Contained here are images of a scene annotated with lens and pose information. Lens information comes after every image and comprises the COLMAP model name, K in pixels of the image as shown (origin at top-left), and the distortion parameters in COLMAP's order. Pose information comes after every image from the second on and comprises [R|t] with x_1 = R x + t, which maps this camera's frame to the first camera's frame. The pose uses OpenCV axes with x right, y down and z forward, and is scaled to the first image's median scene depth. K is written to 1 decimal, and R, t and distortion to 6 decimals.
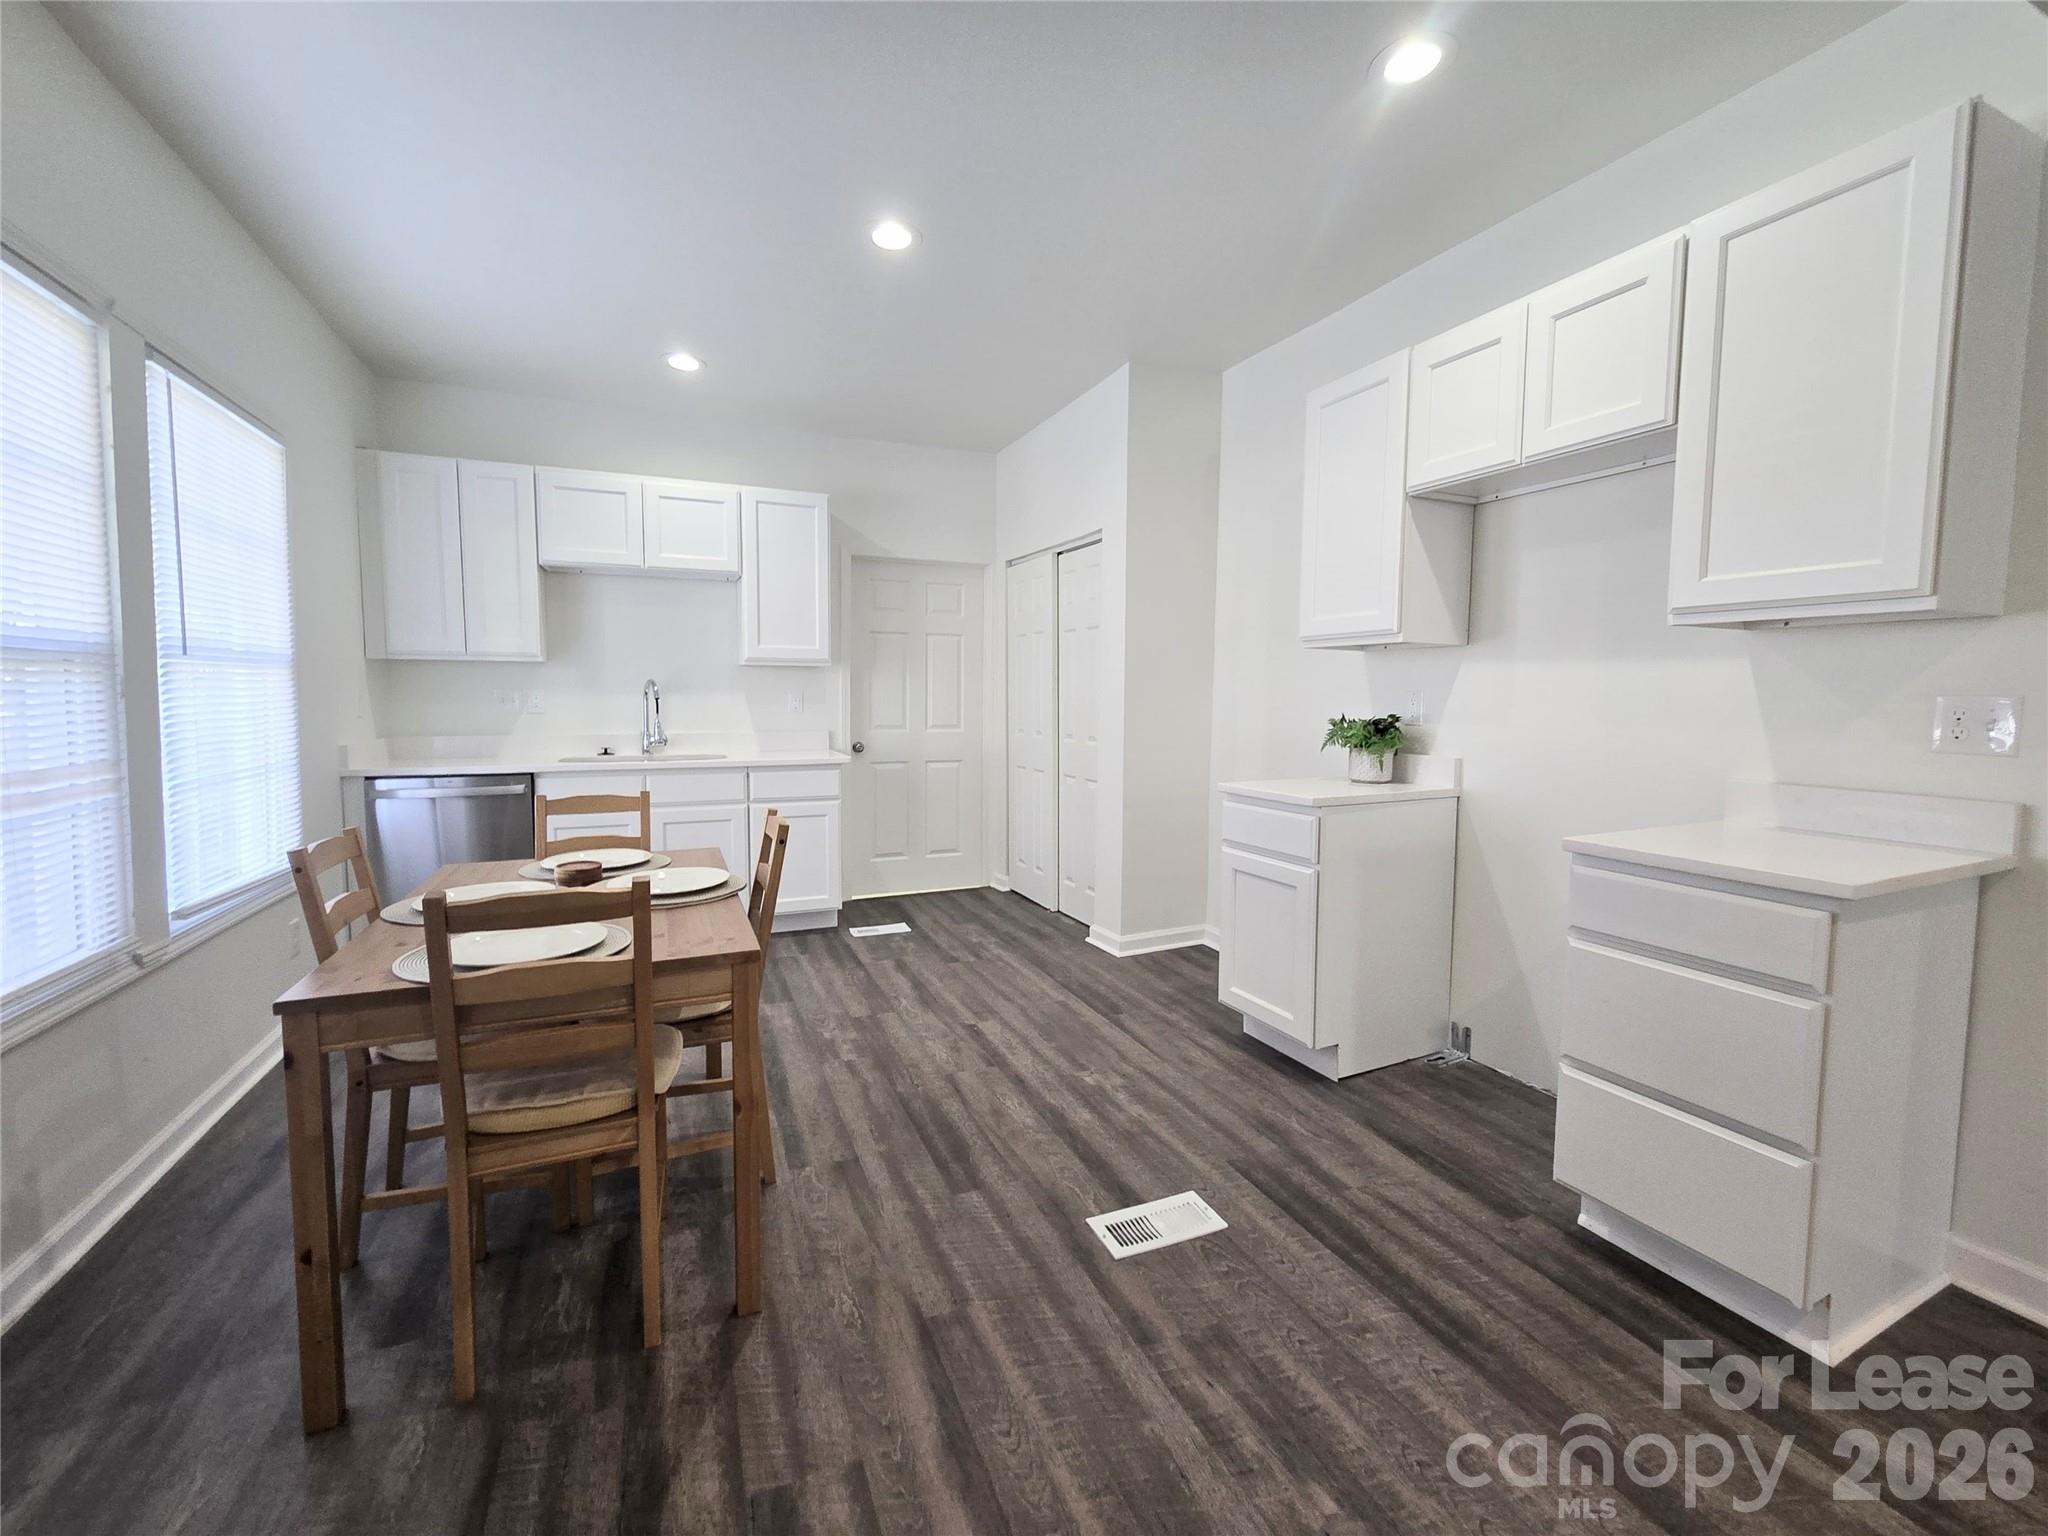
lens RADIAL K [[835.1, 0, 1023.3], [0, 835.1, 757.4], [0, 0, 1]] dist [-0.001329, 0.000193]
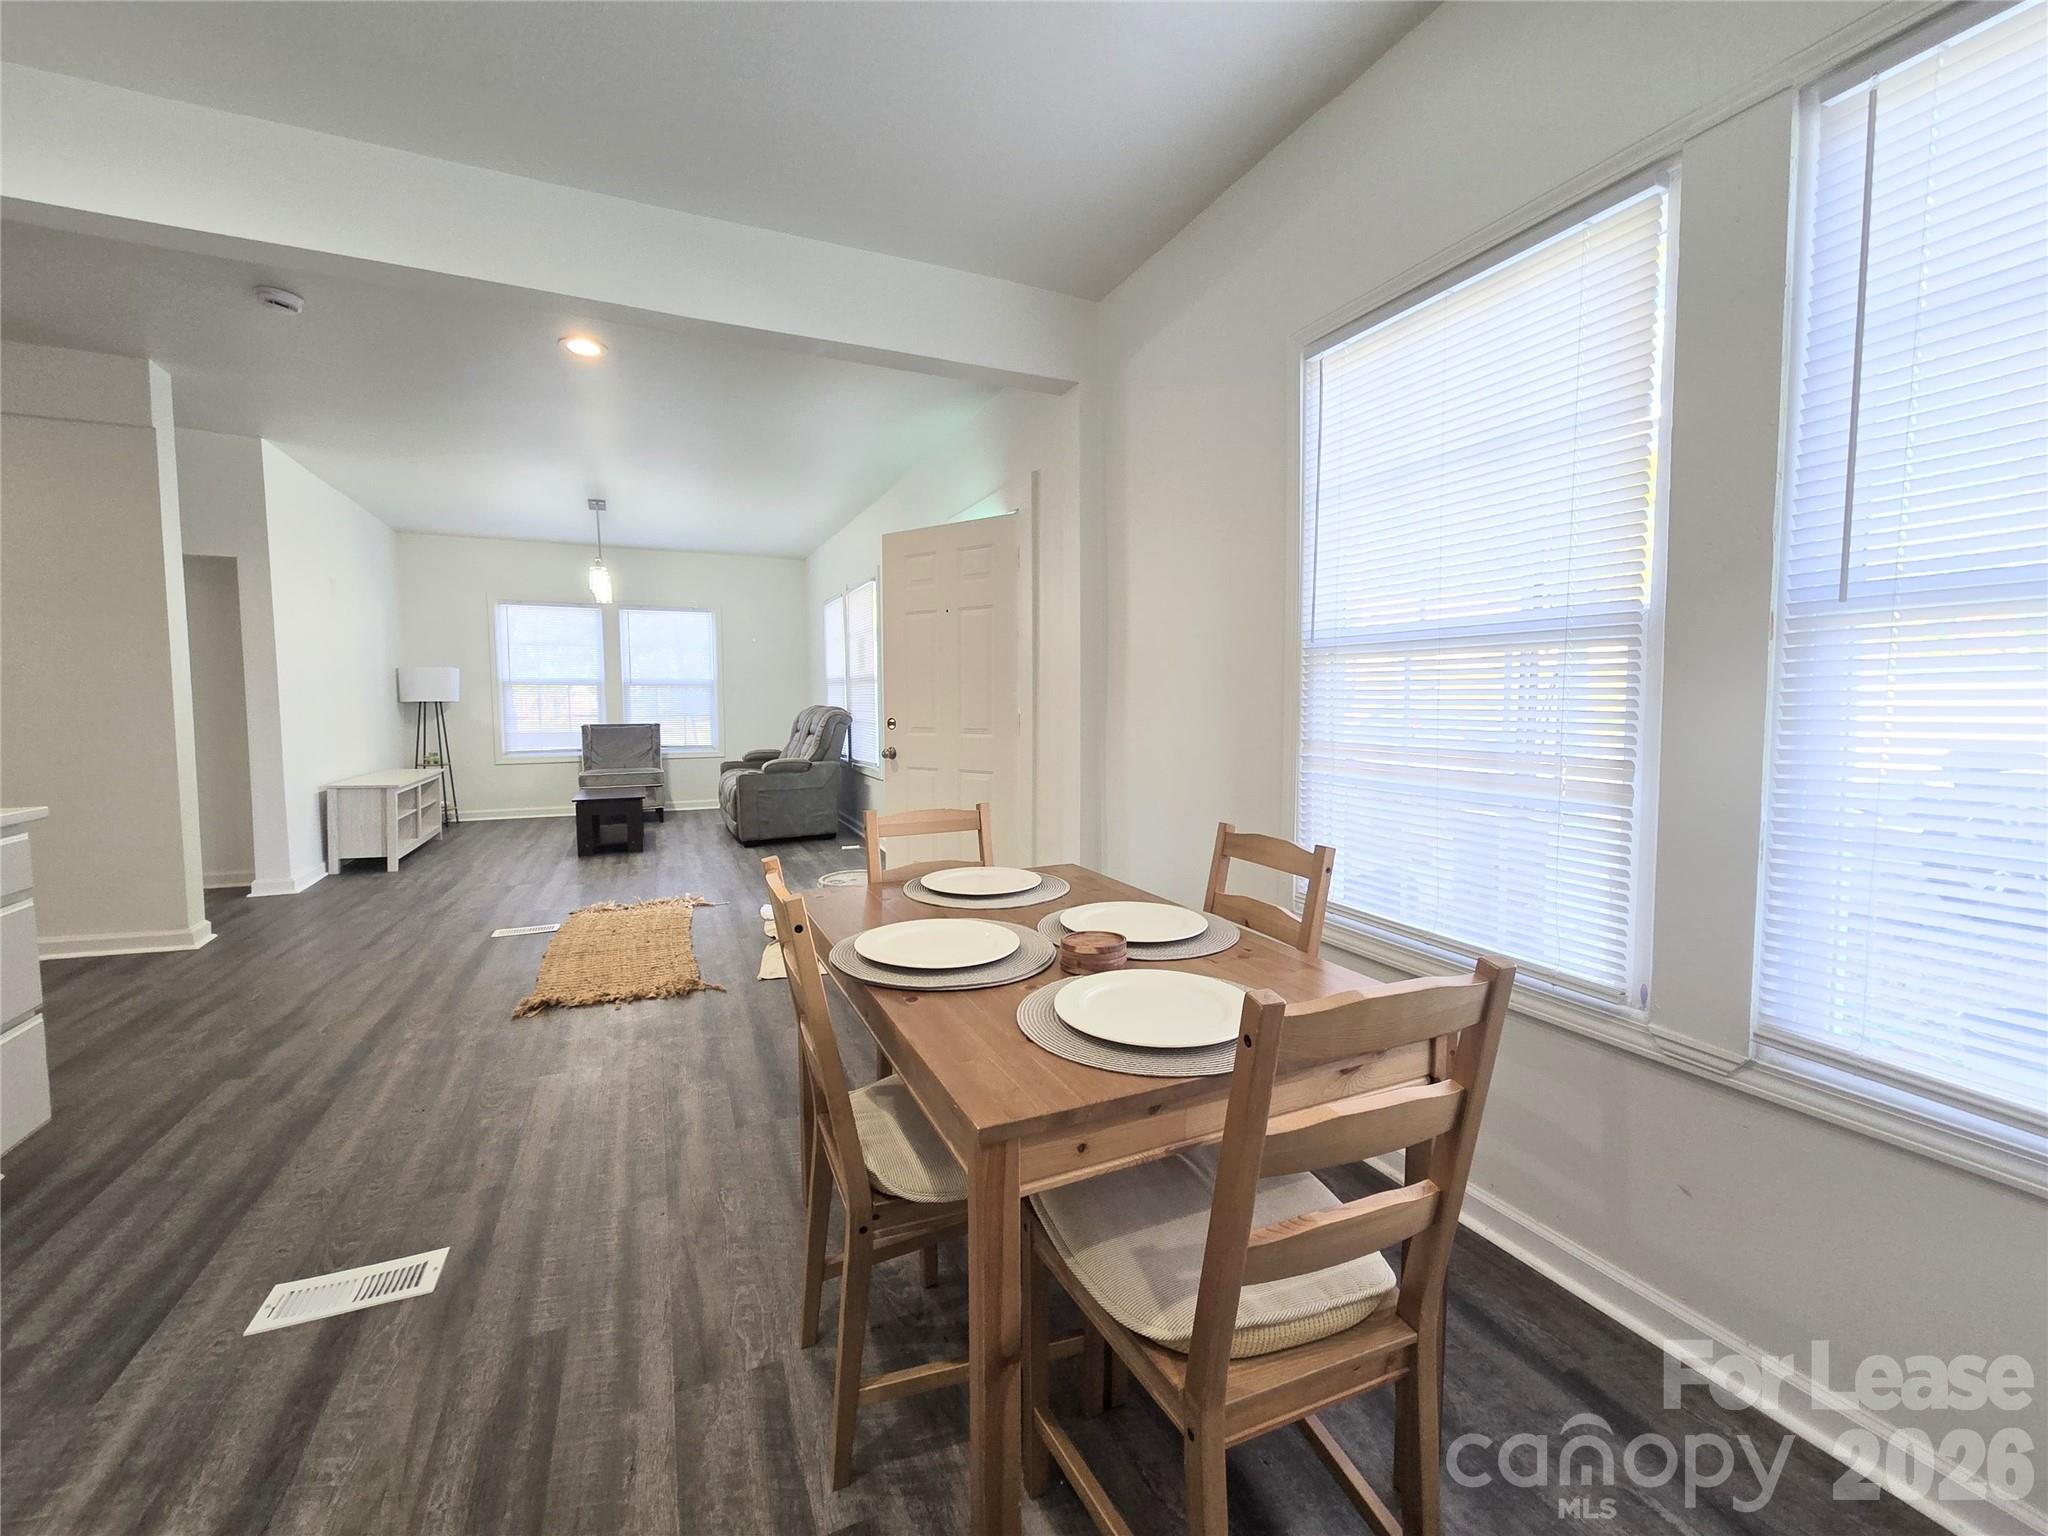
lens RADIAL K [[846.0, 0, 1014.0], [0, 846.0, 755.8], [0, 0, 1]] dist [-0.003138, -0.000505]
pose [[-0.999964, -0.003032, -0.007884, -0.441030], [-0.004088, 0.990494, 0.137495, -0.093097], [0.007392, 0.137522, -0.990471, 1.541053]]
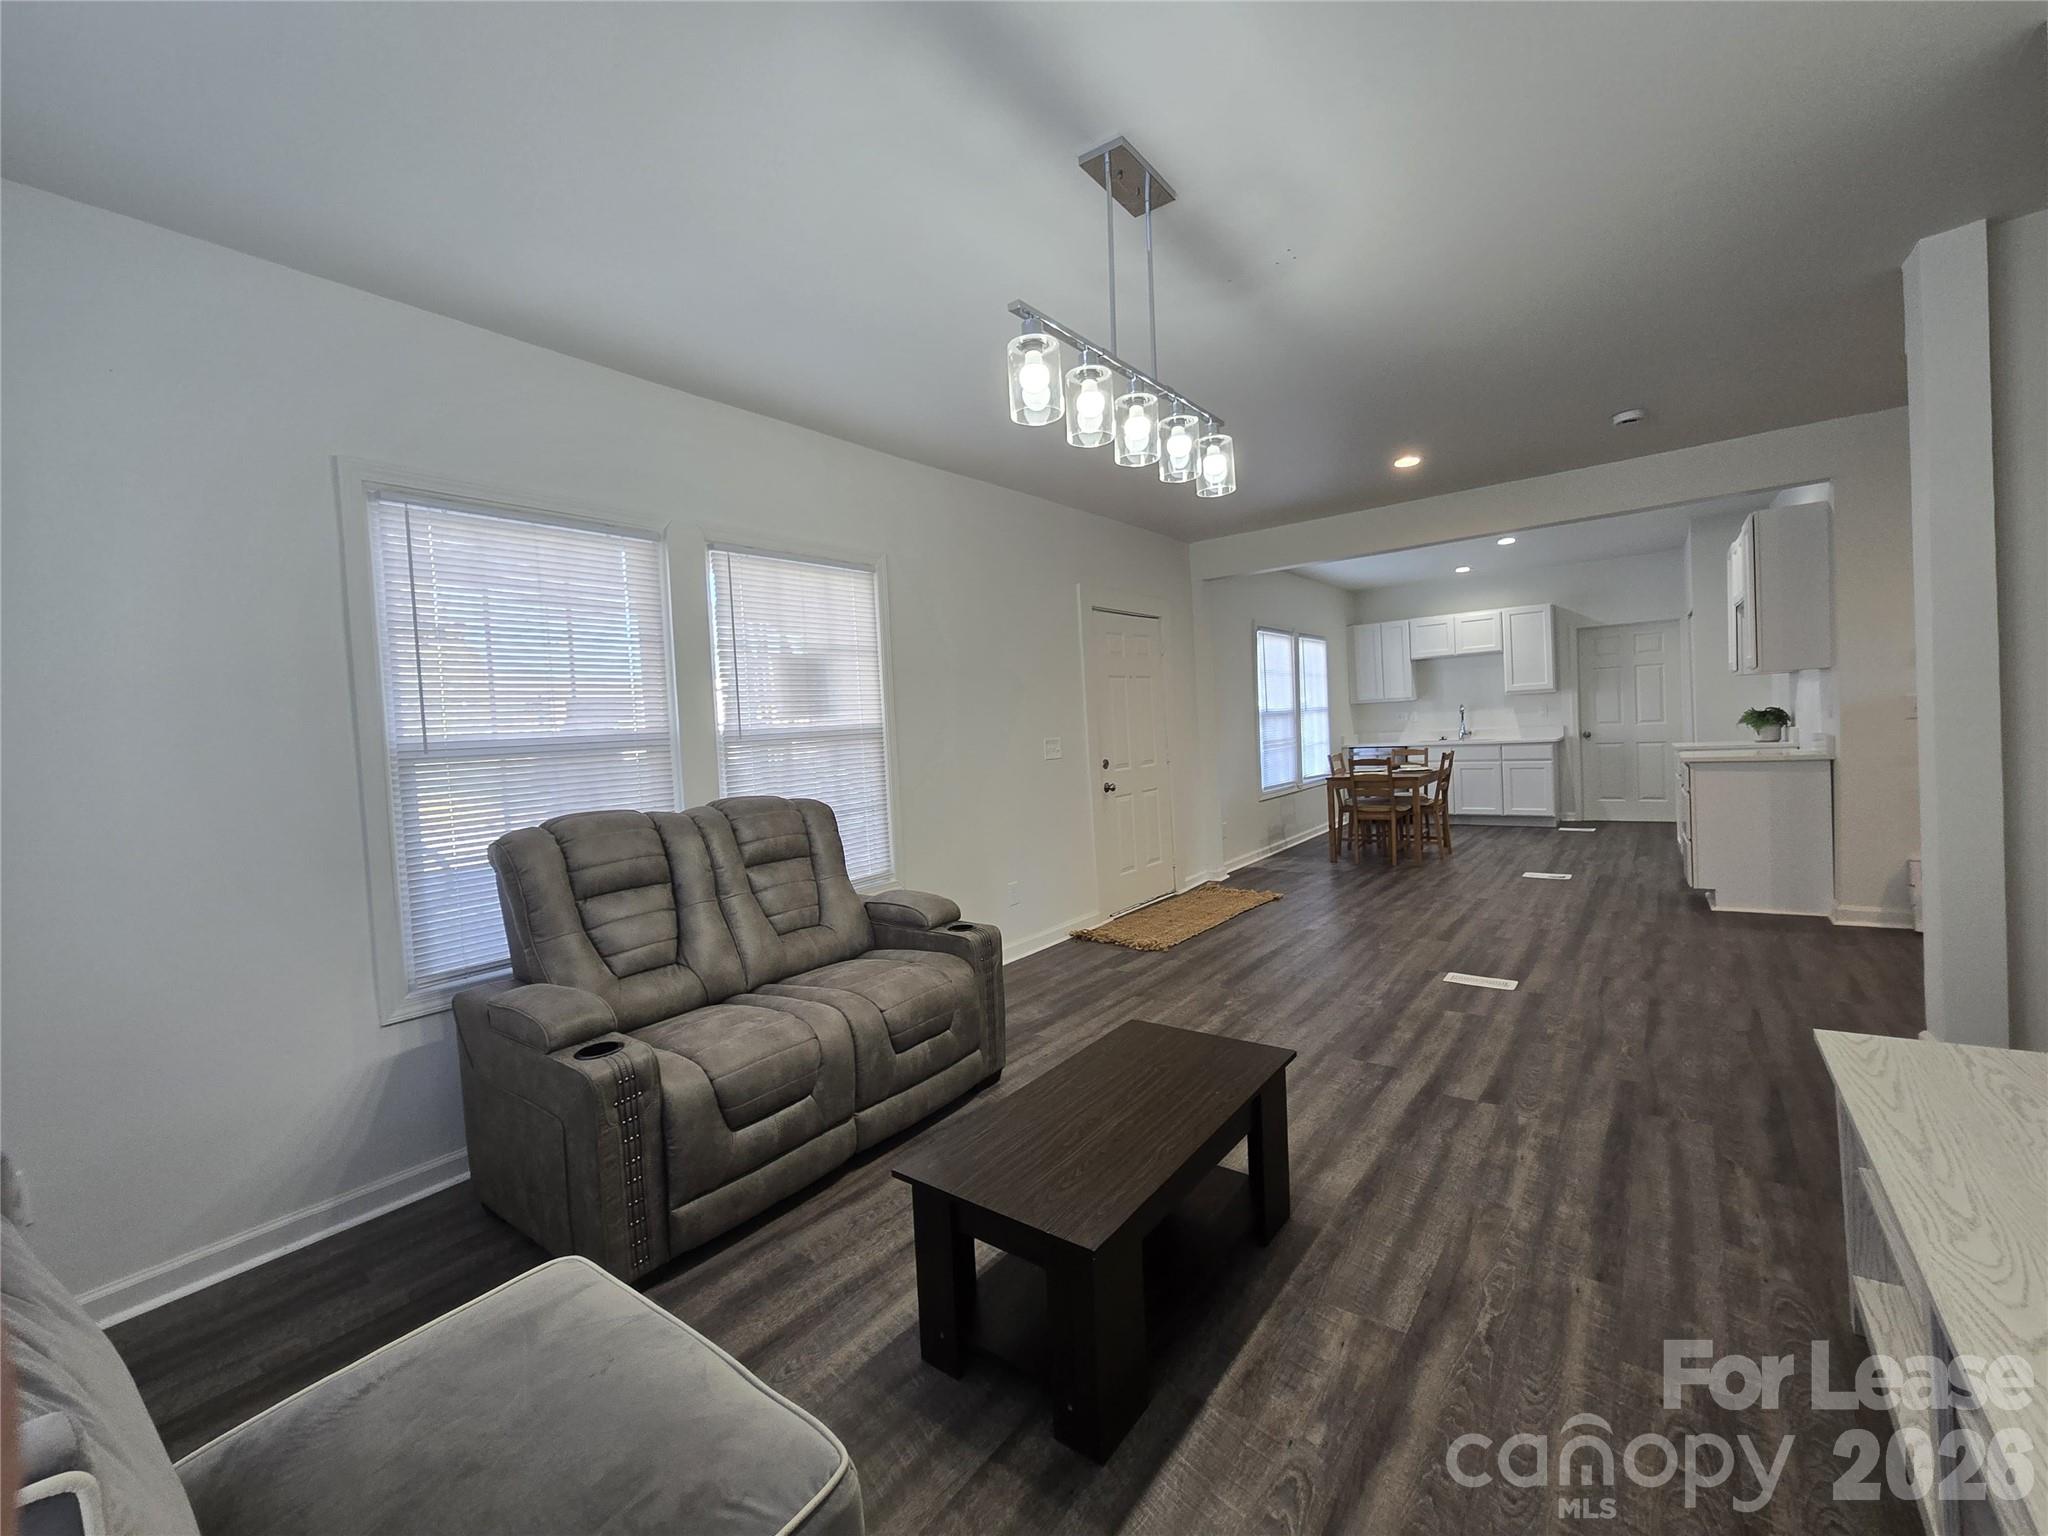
lens RADIAL K [[825.9, 0, 1024.6], [0, 825.9, 749.2], [0, 0, 1]] dist [-0.012428, 0.000225]
pose [[0.481932, -0.011318, -0.876135, 1.676672], [-0.002842, 0.999891, -0.014480, 0.104986], [0.876204, 0.009469, 0.481848, -1.941814]]
